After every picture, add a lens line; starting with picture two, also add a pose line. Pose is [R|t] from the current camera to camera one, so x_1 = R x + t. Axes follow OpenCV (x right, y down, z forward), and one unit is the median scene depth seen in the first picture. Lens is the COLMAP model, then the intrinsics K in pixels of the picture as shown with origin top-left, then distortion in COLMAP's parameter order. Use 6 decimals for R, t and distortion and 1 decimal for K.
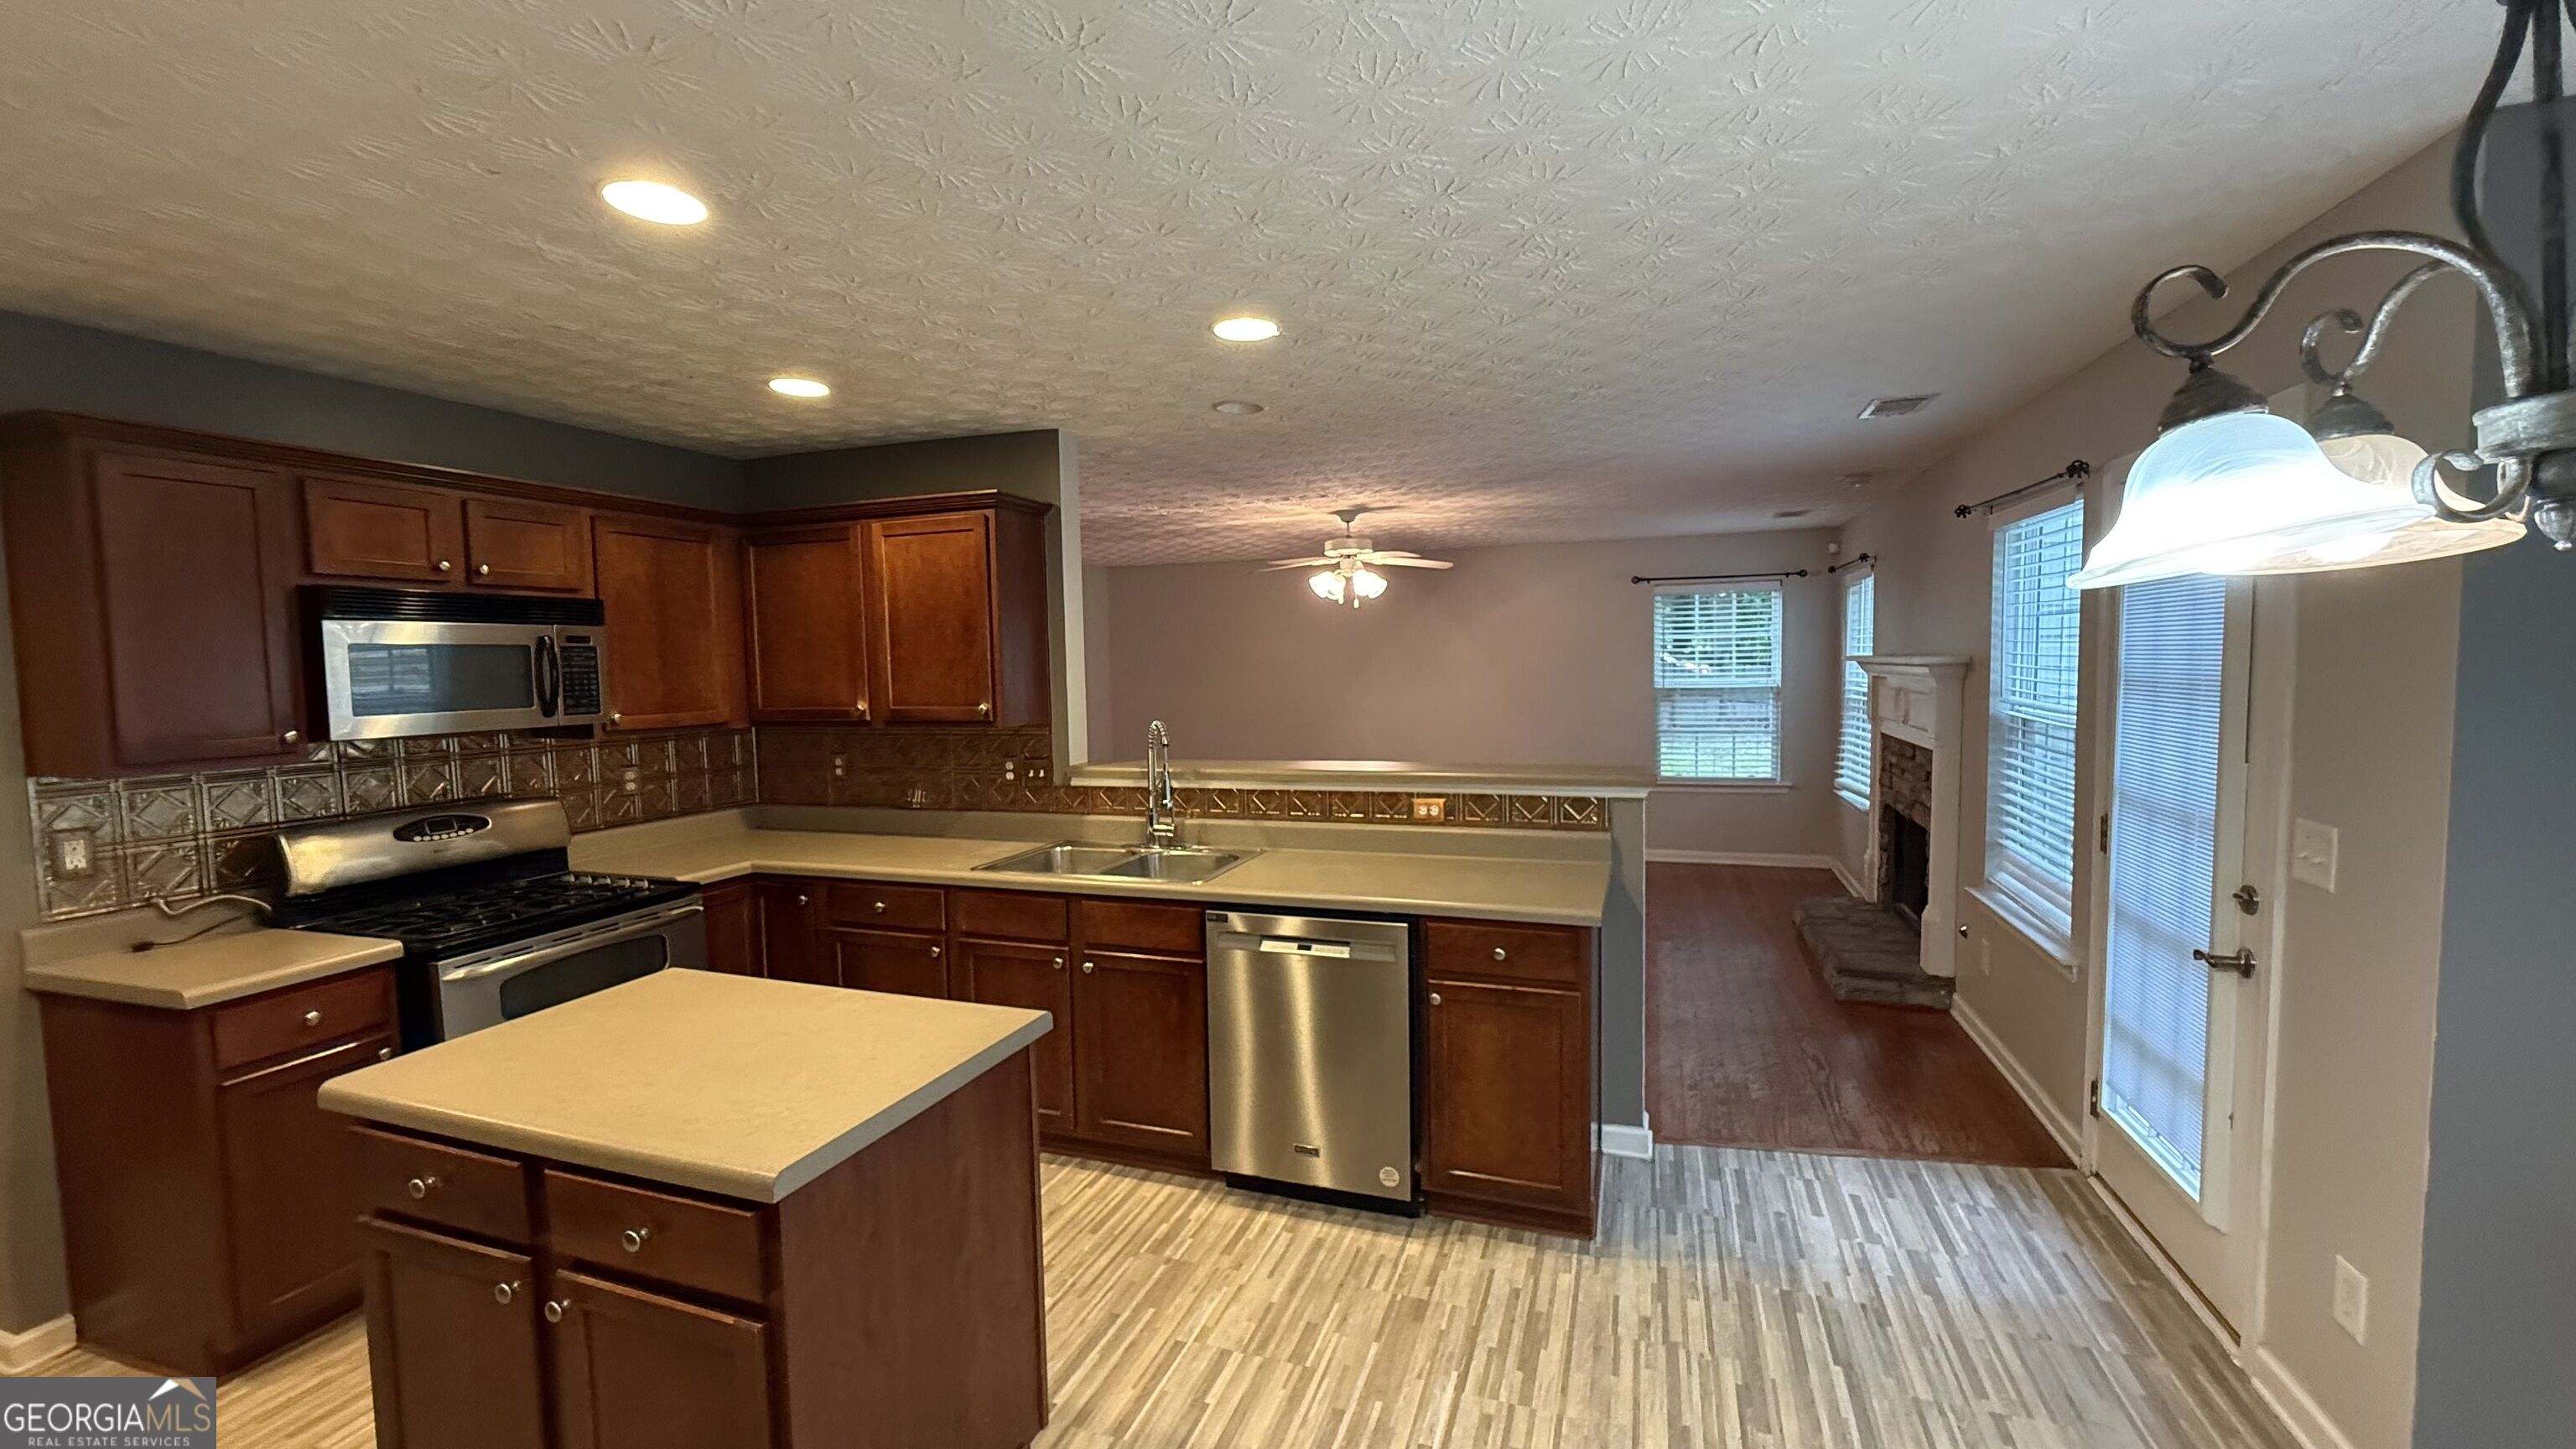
lens RADIAL K [[1031.2, 0, 1303.9], [0, 1031.2, 720.5], [0, 0, 1]] dist [0.002083, -0.000174]
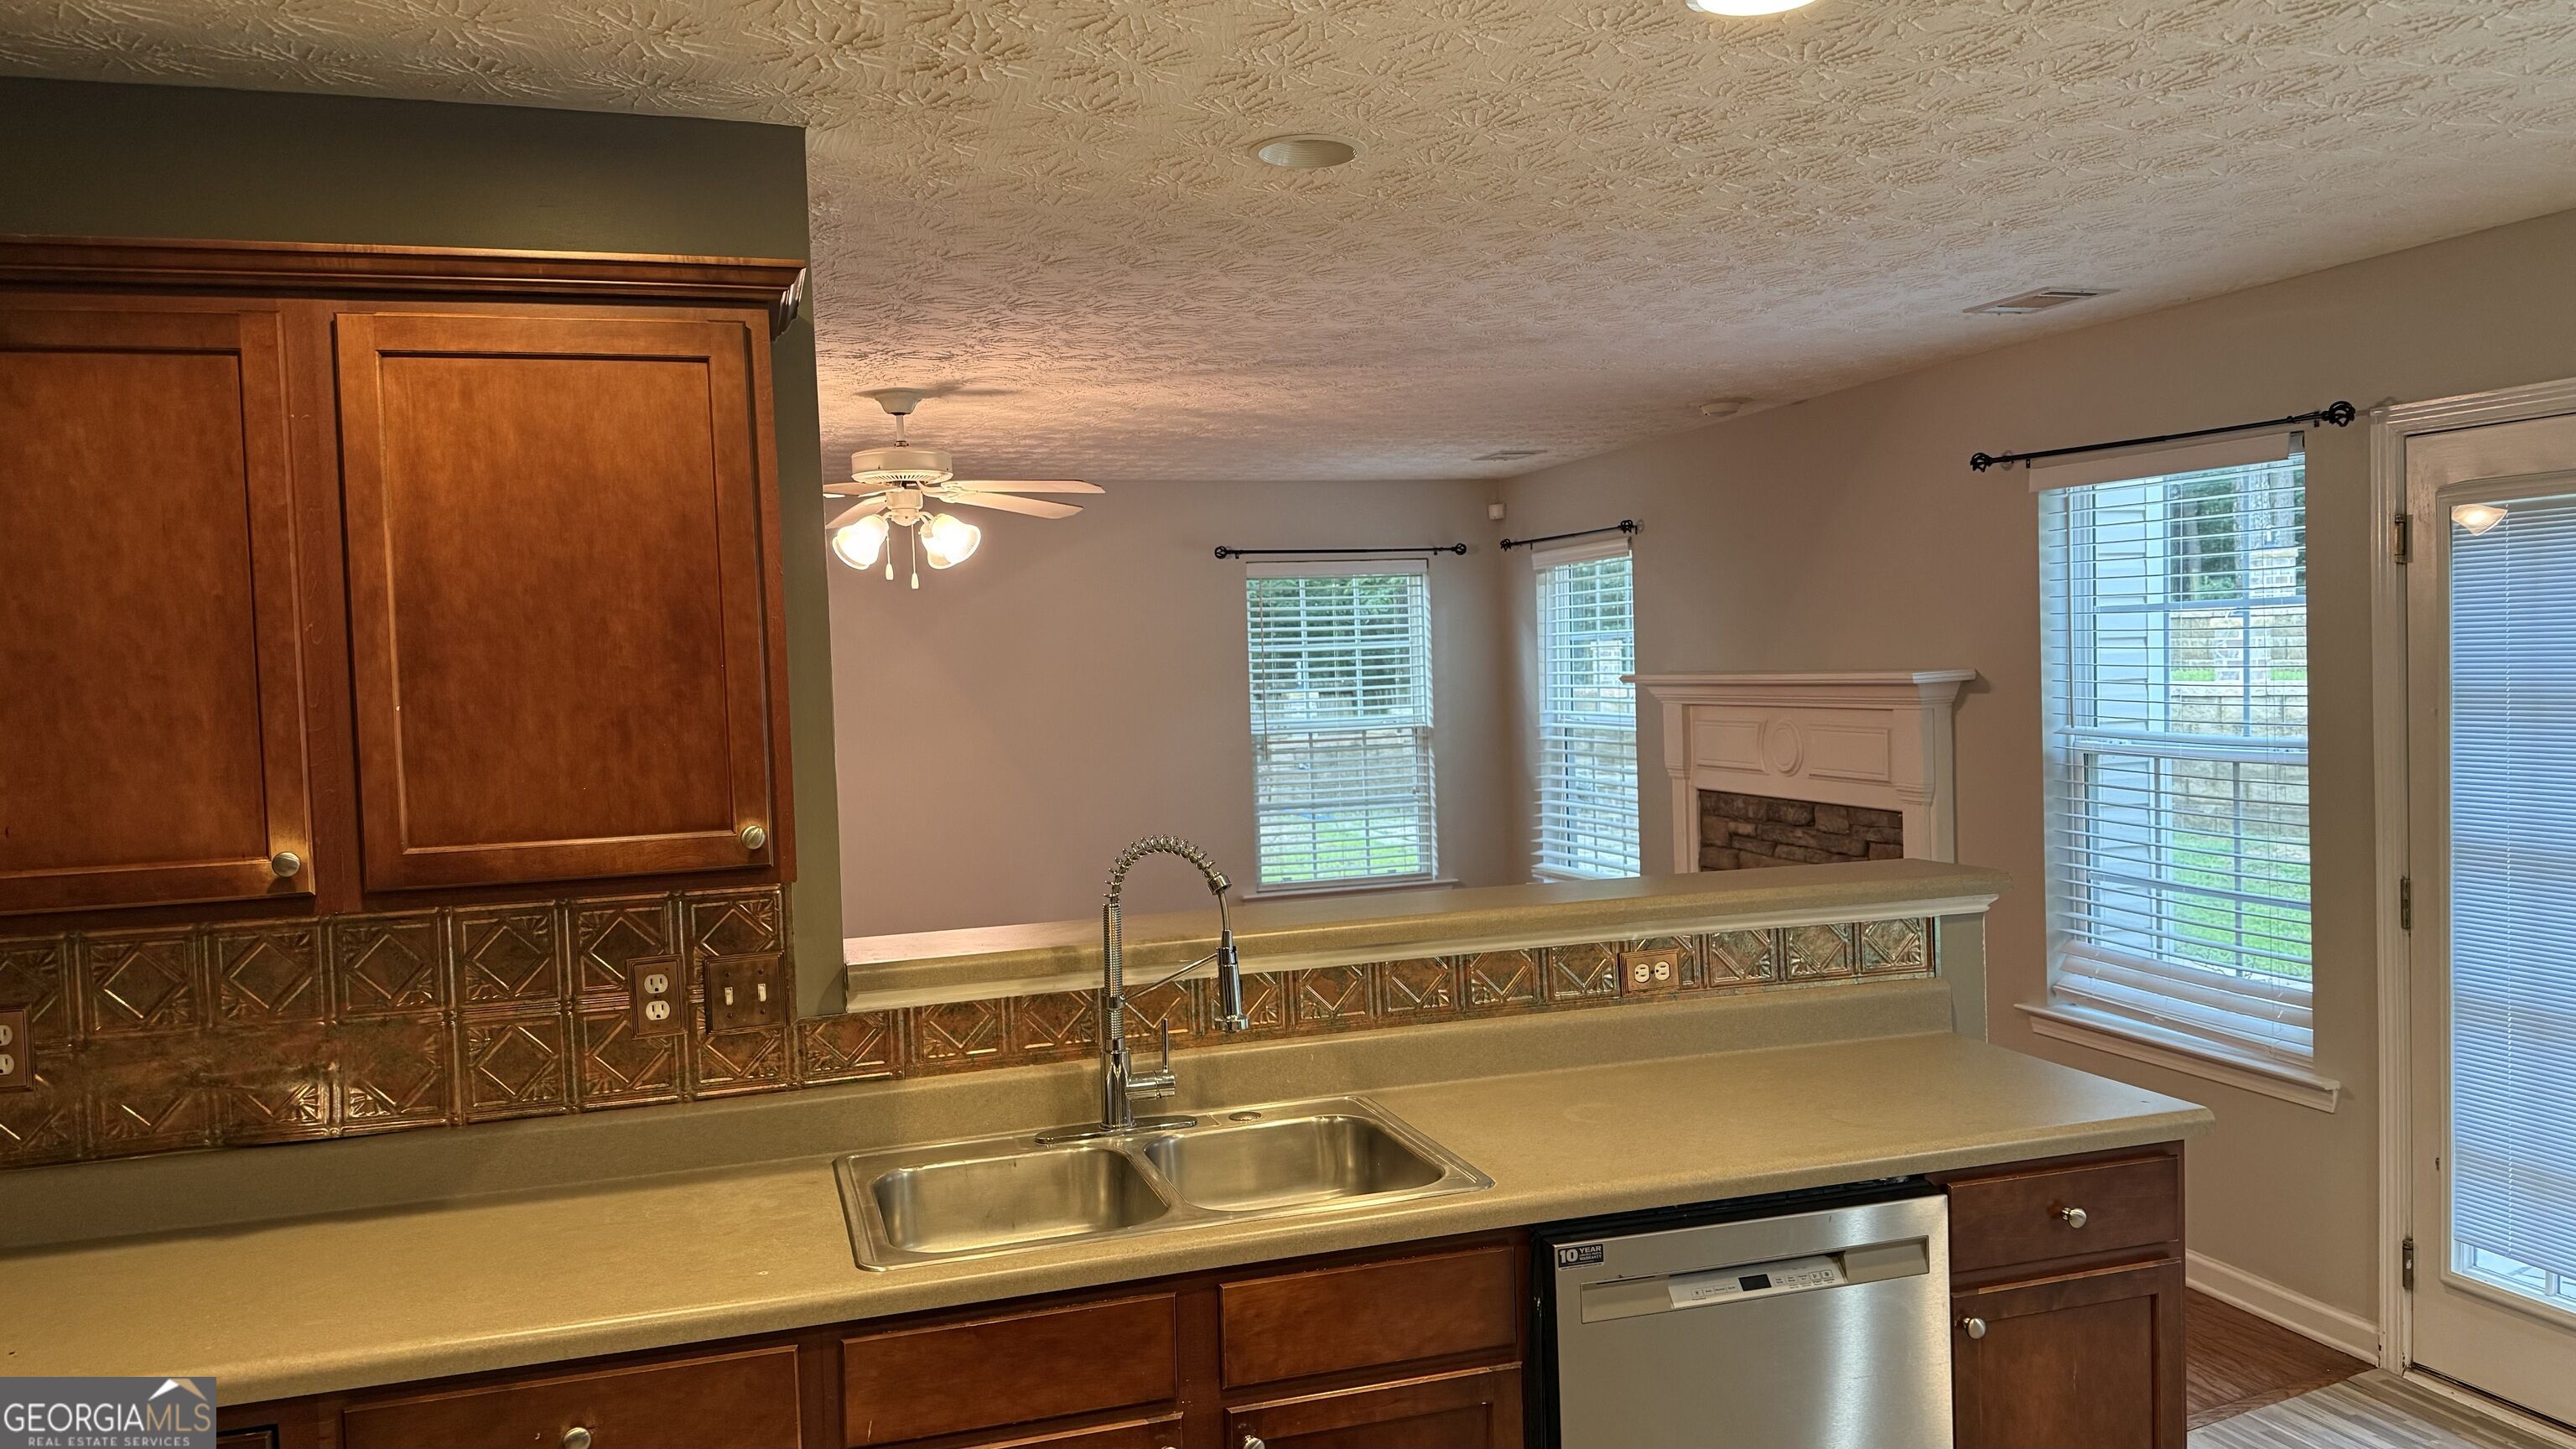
lens RADIAL K [[1778.7, 0, 1299.4], [0, 1778.7, 733.7], [0, 0, 1]] dist [0.120259, -0.188747]
pose [[0.807466, -0.031906, 0.589051, -0.508026], [0.053600, 0.998374, -0.019398, -0.023706], [-0.587474, 0.047237, 0.807863, 0.333407]]
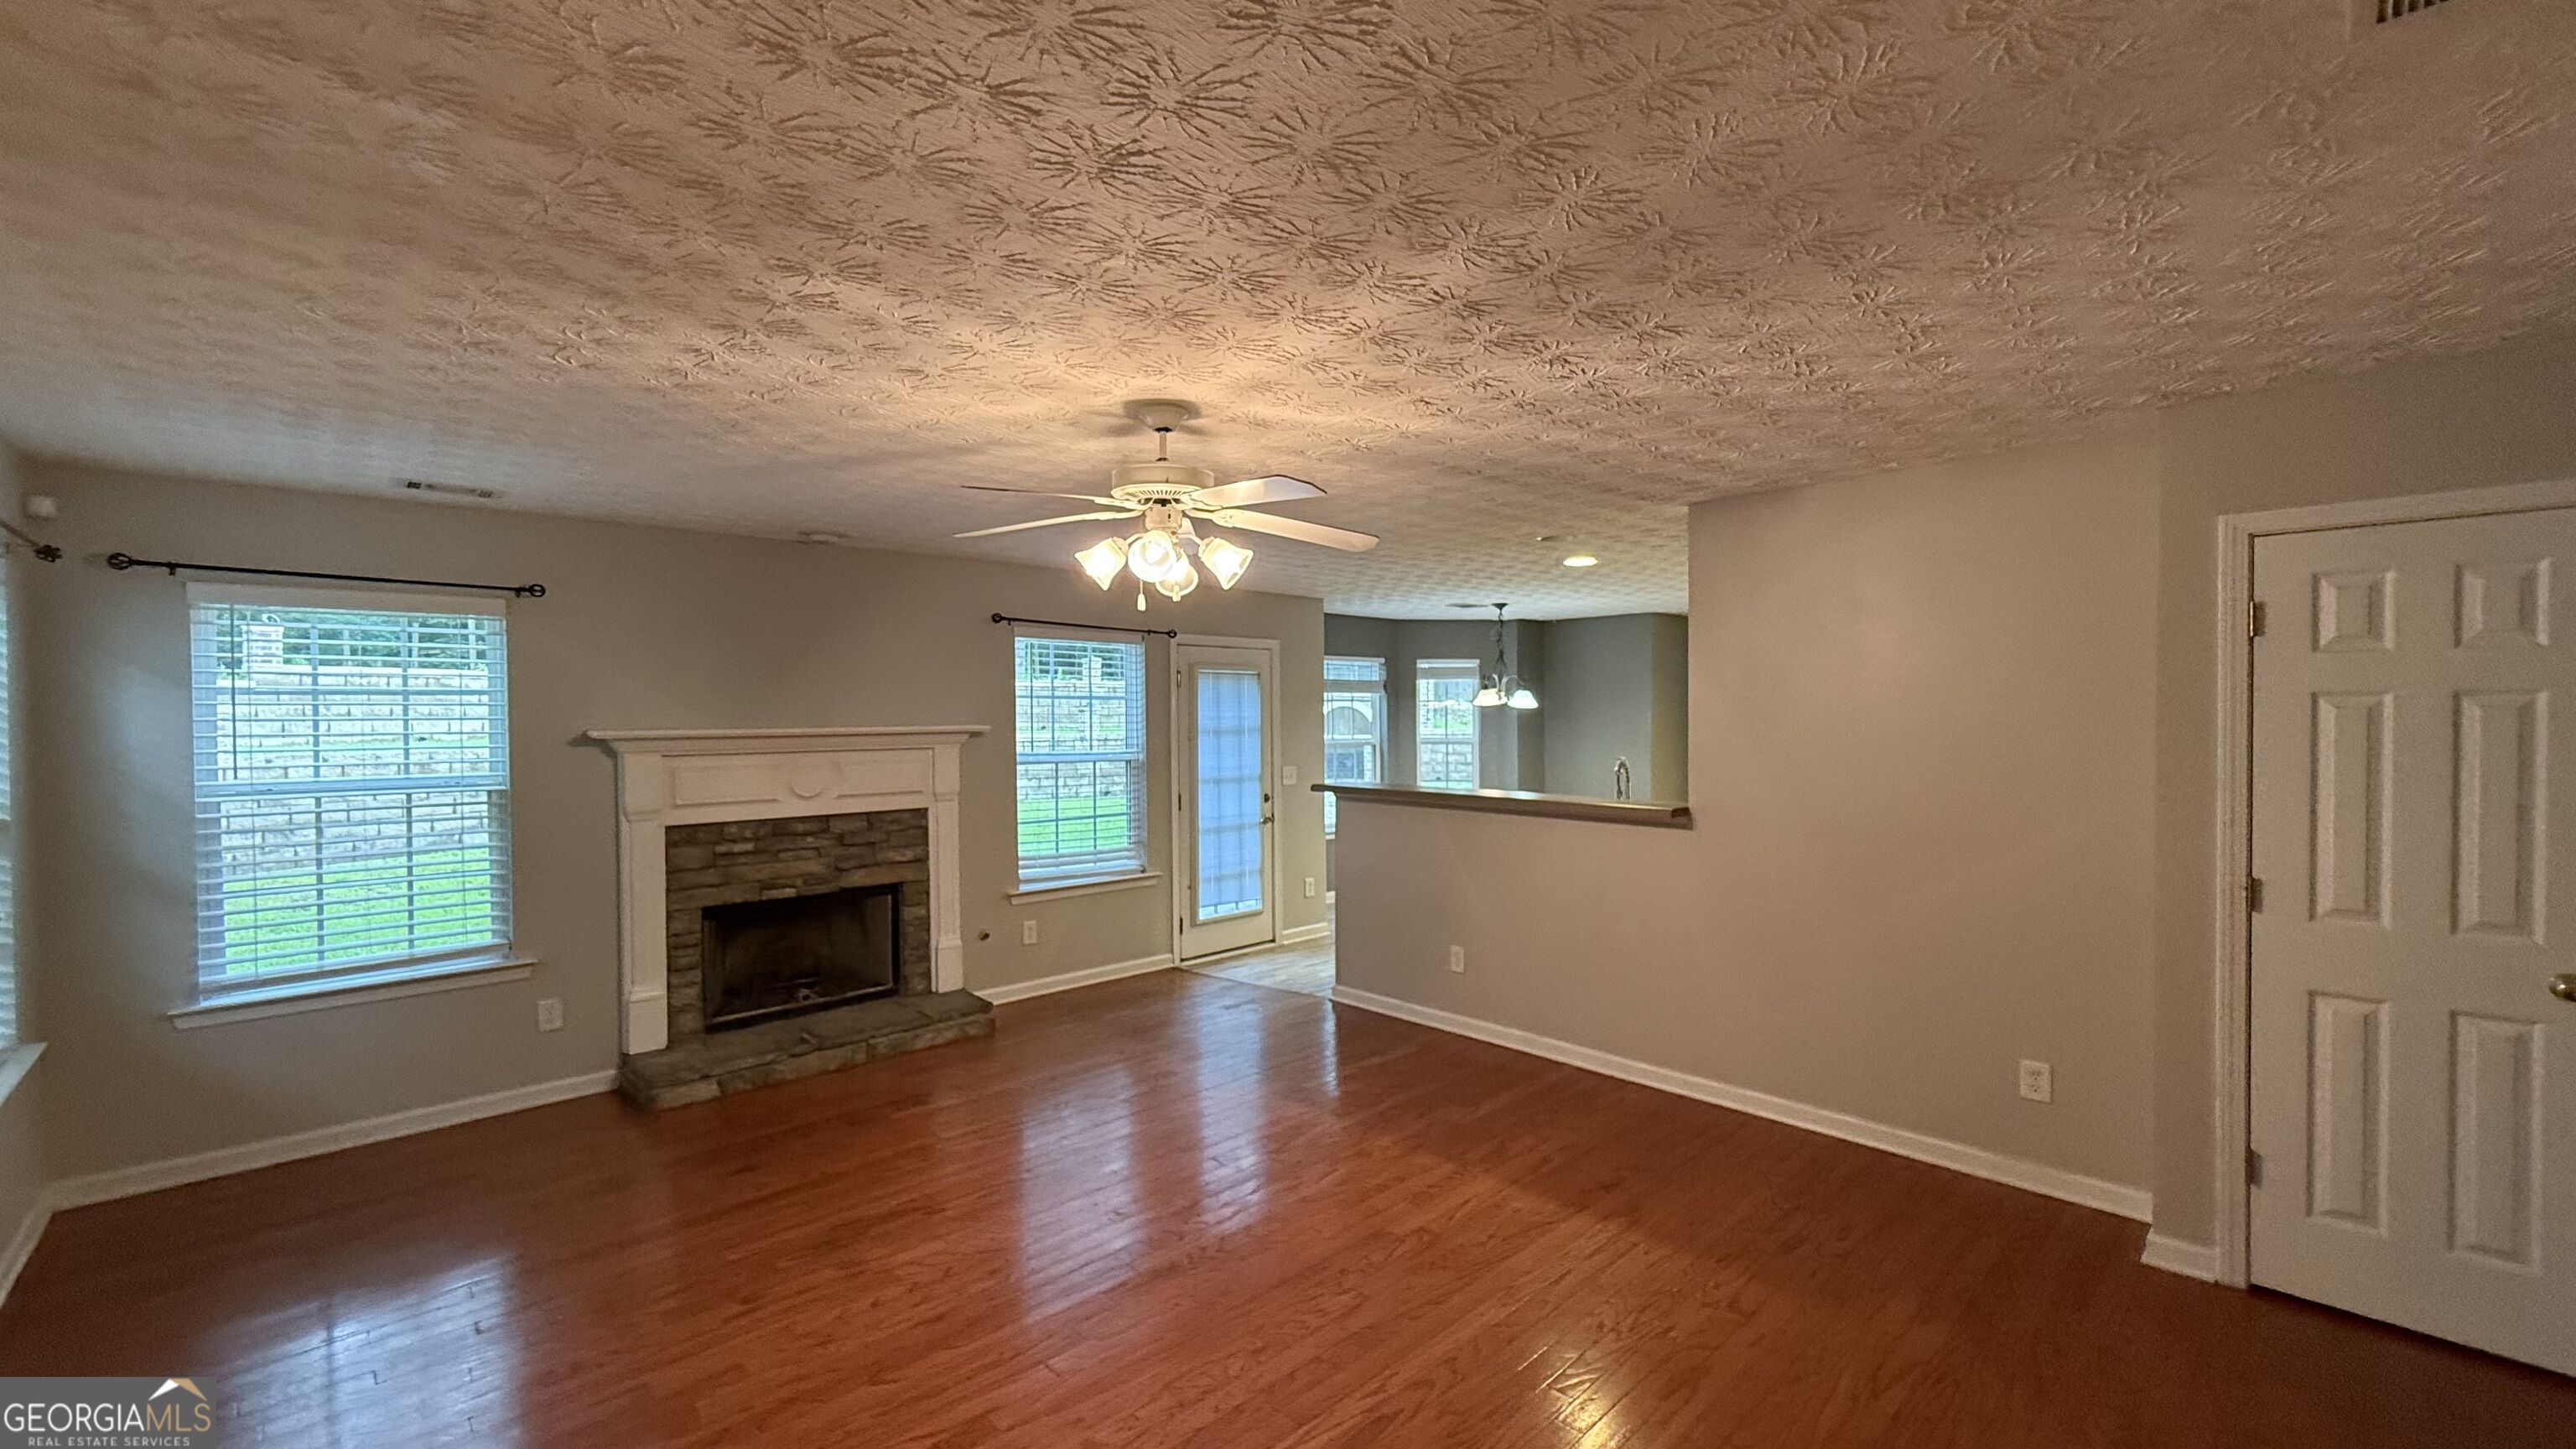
lens RADIAL K [[1031.2, 0, 1303.9], [0, 1031.2, 720.5], [0, 0, 1]] dist [0.002083, -0.000174]
pose [[-0.882467, 0.008582, 0.470296, -0.391349], [0.042551, 0.997191, 0.061645, -0.151513], [-0.468446, 0.074411, -0.880353, 2.260492]]
